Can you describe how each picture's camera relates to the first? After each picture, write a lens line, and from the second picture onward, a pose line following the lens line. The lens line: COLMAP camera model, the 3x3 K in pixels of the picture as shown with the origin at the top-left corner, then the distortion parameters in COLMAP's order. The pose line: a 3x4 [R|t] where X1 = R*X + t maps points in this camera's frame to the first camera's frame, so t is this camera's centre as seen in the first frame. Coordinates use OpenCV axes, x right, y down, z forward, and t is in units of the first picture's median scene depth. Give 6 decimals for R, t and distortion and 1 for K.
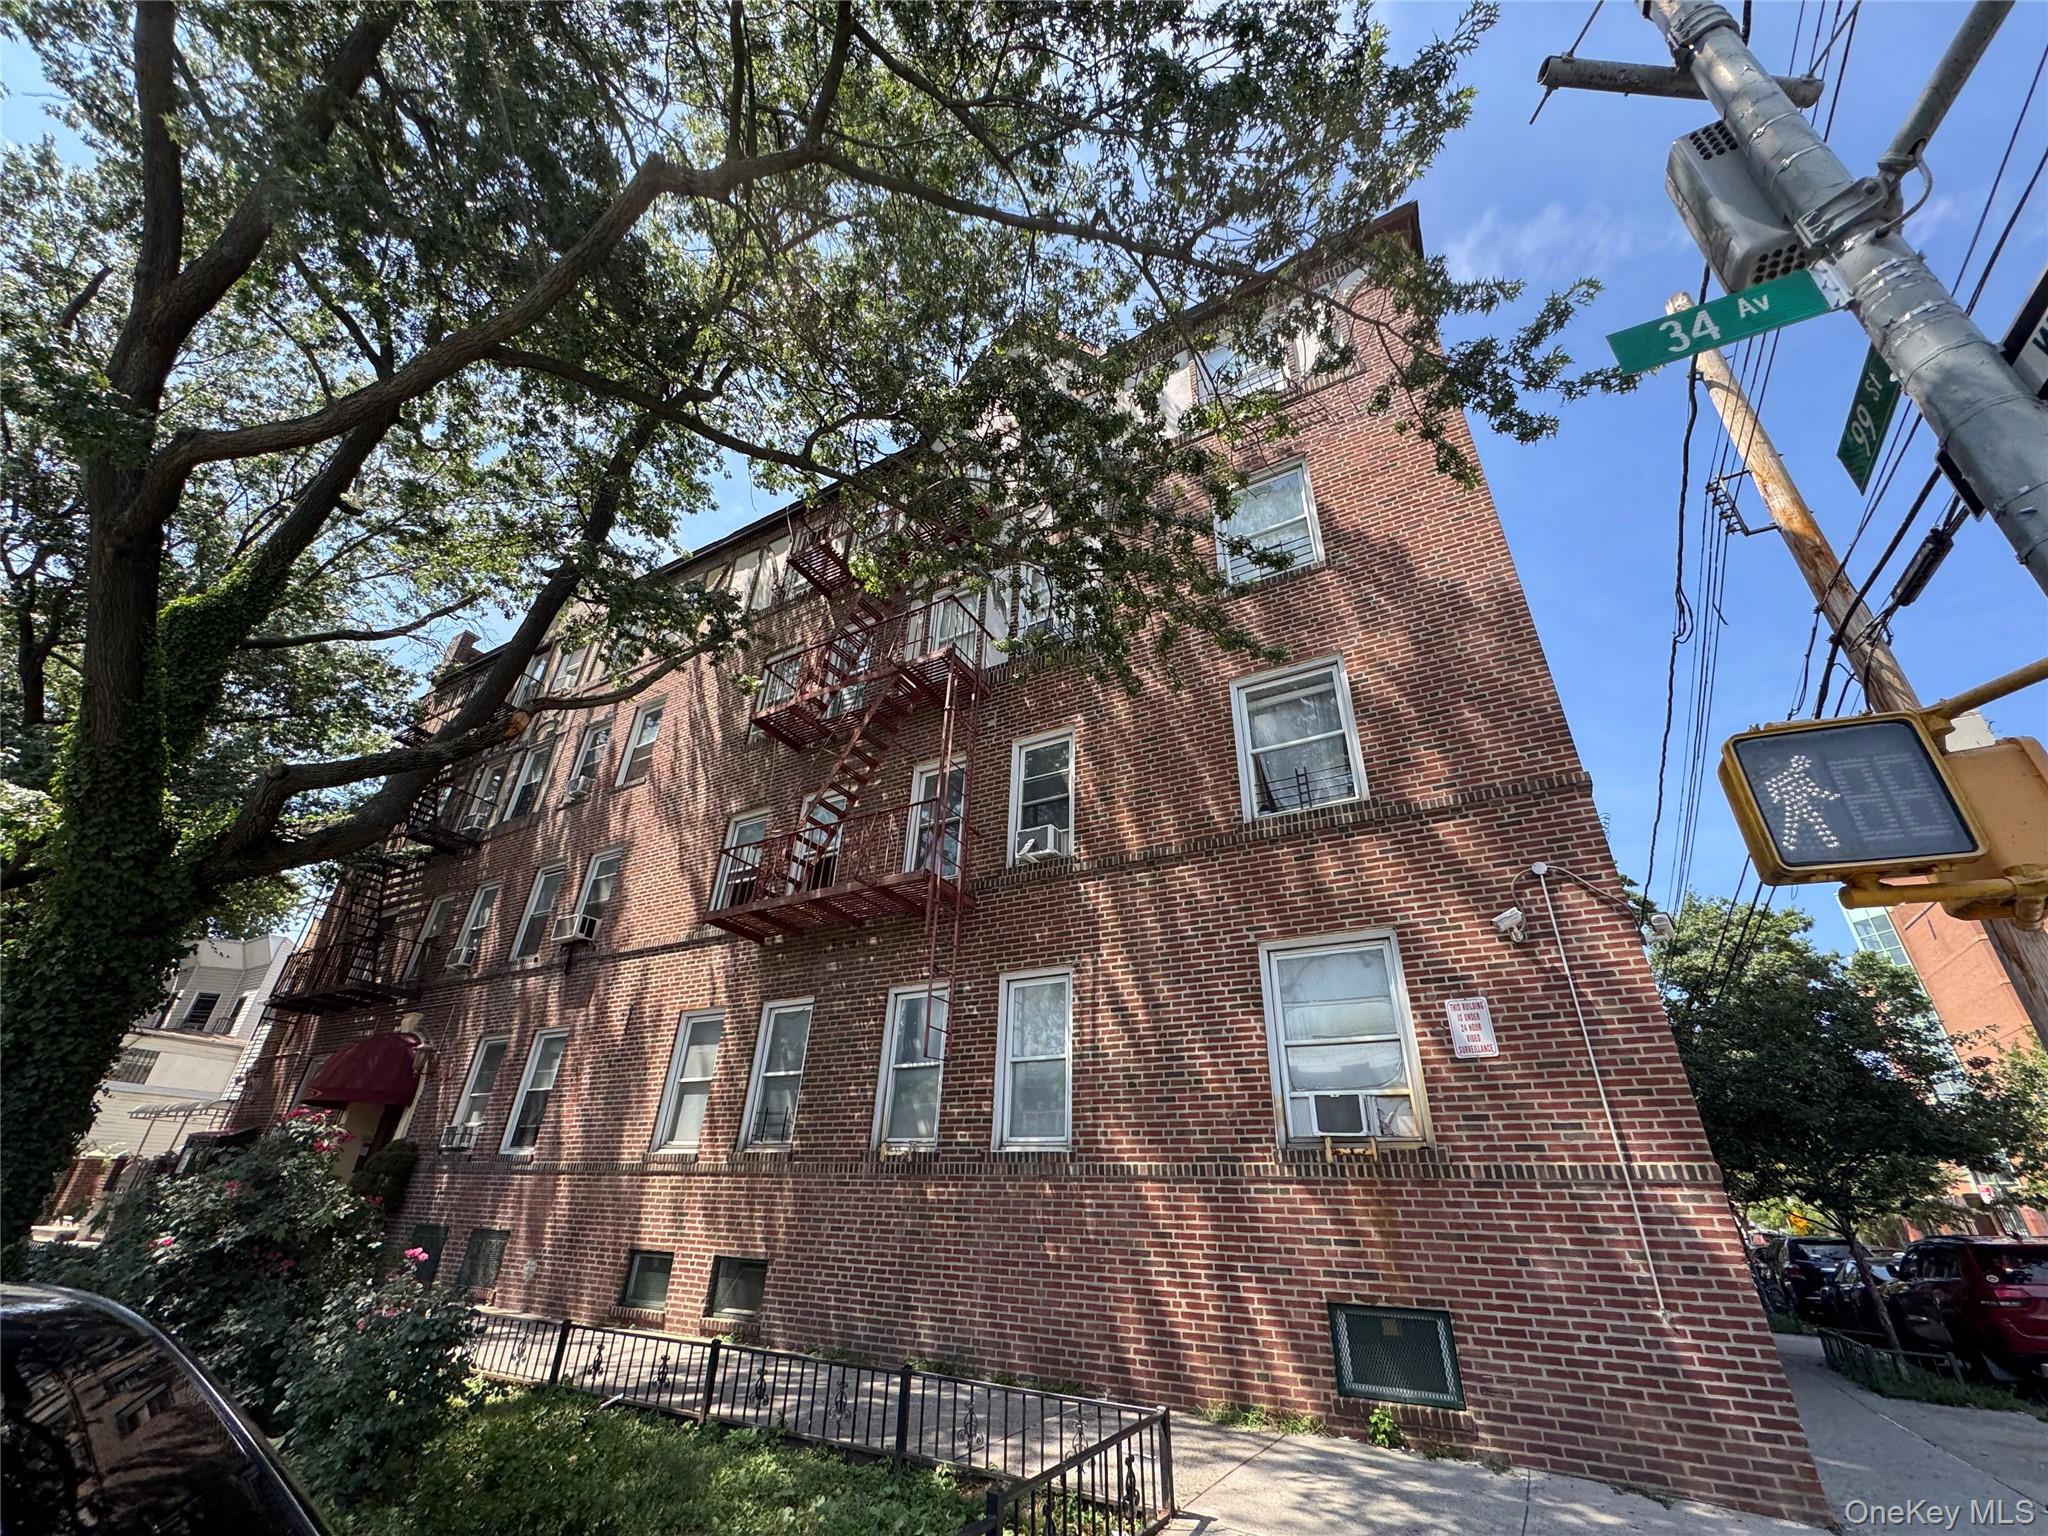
lens RADIAL K [[817.9, 0, 1026.6], [0, 817.9, 770.1], [0, 0, 1]] dist [0.001310, 0.000122]
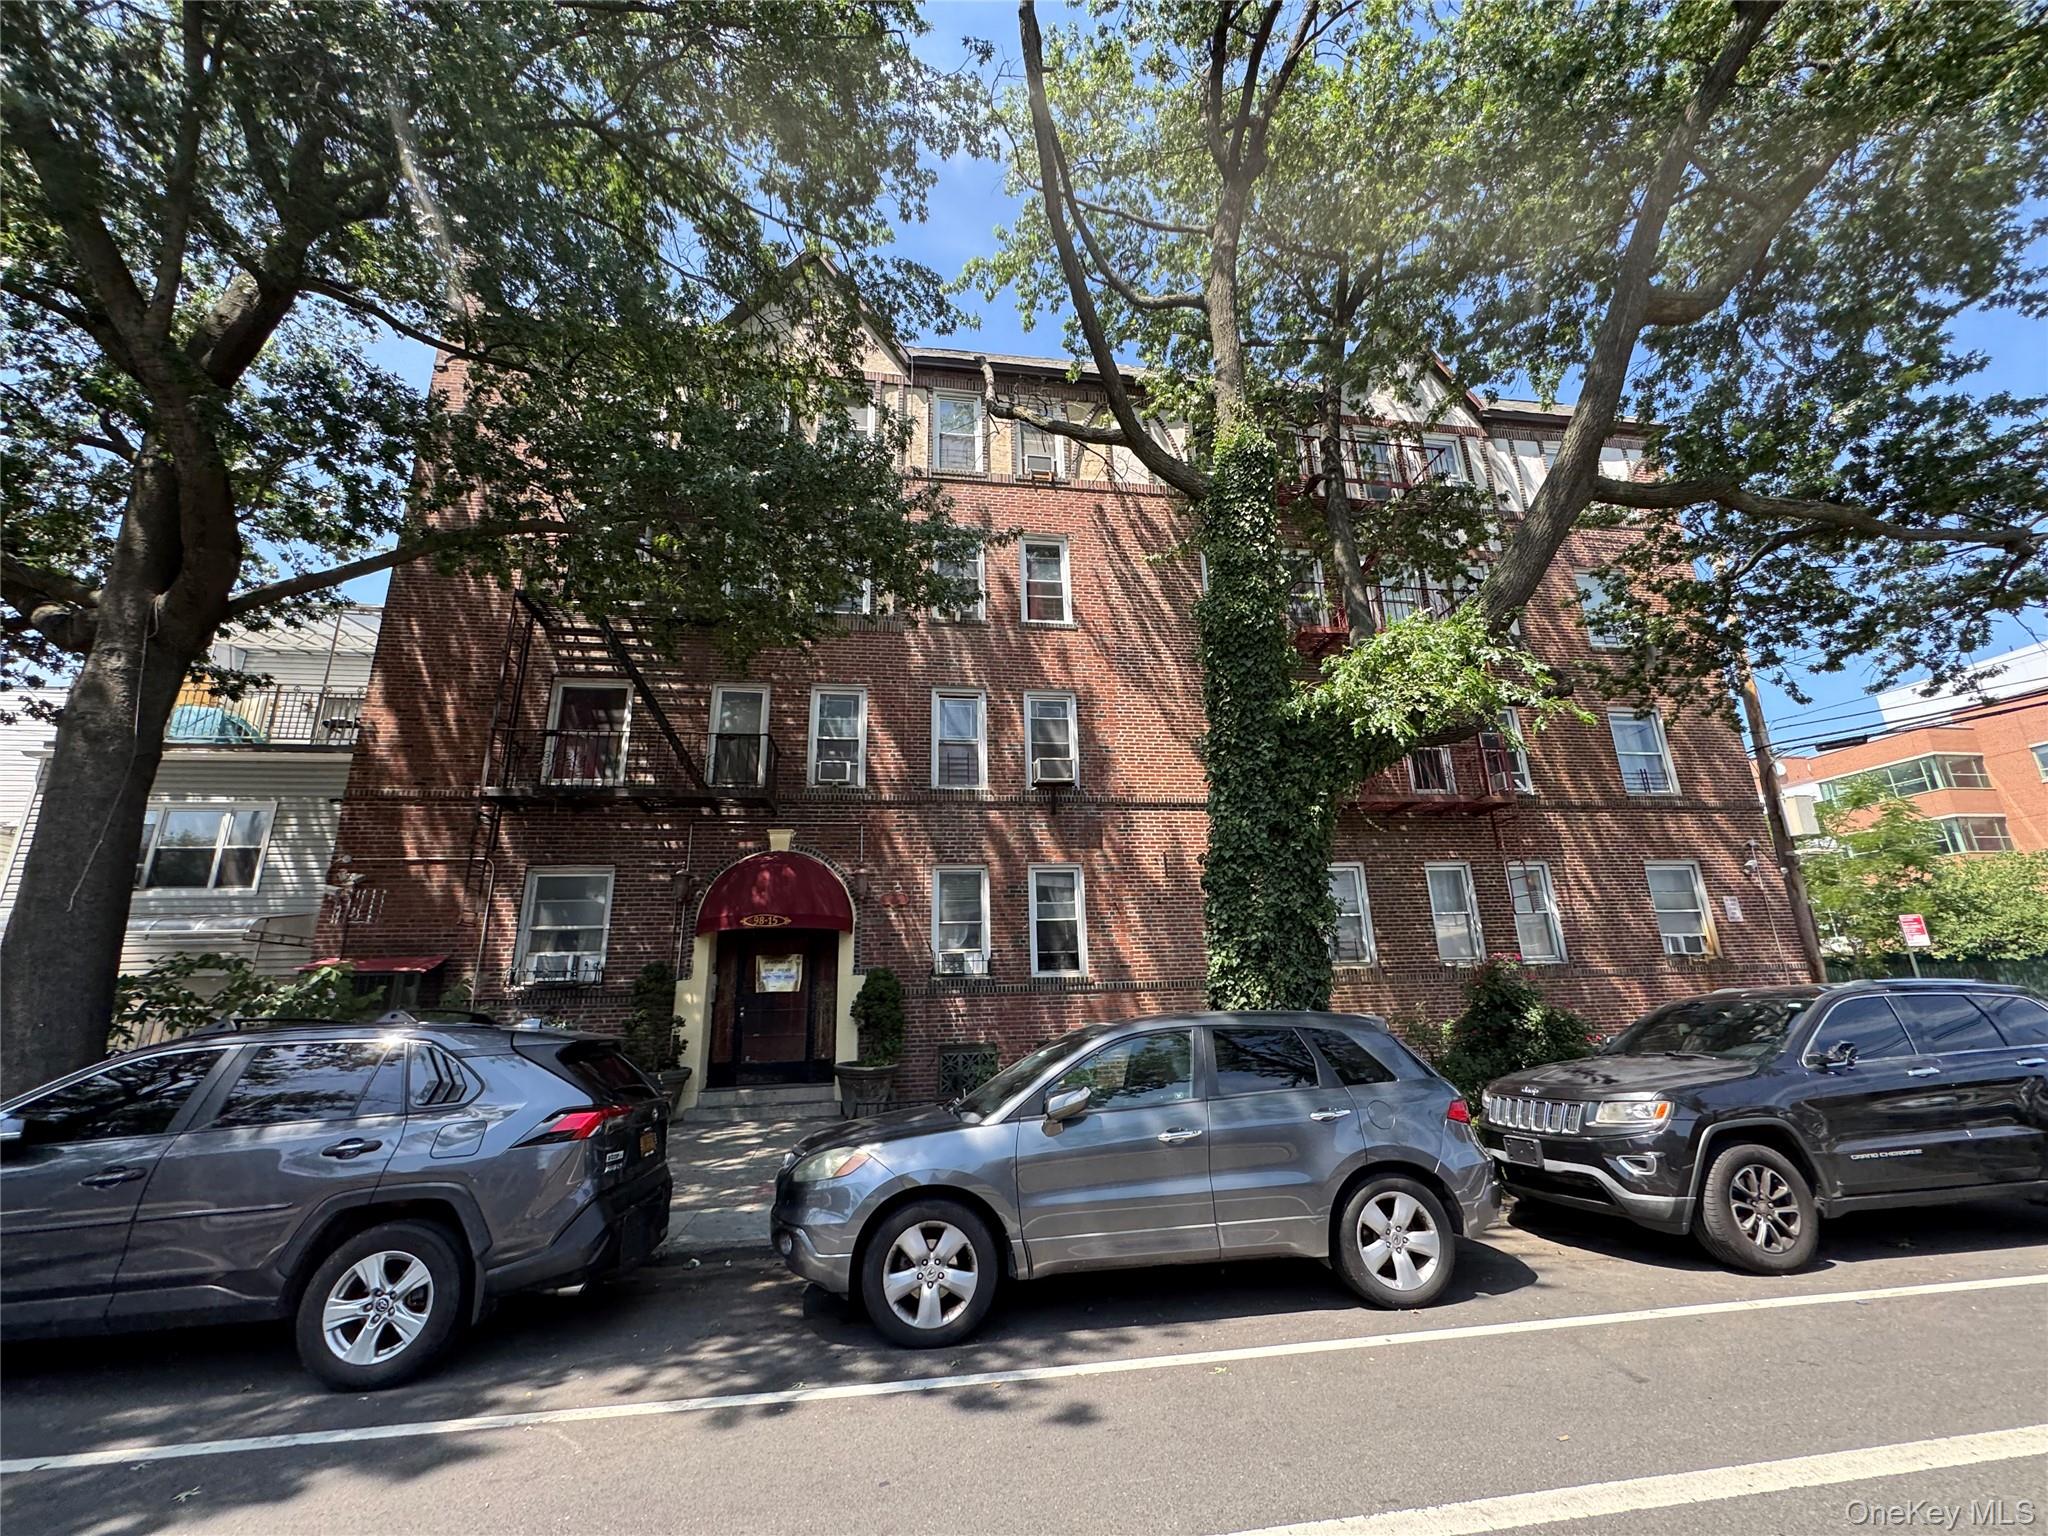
lens RADIAL K [[817.9, 0, 1024.4], [0, 817.9, 767.9], [0, 0, 1]] dist [0.001310, 0.000122]
pose [[0.778403, 0.119315, 0.616323, -1.377036], [-0.250614, 0.959207, 0.130826, 0.076318], [-0.575571, -0.256294, 0.776551, 0.263569]]
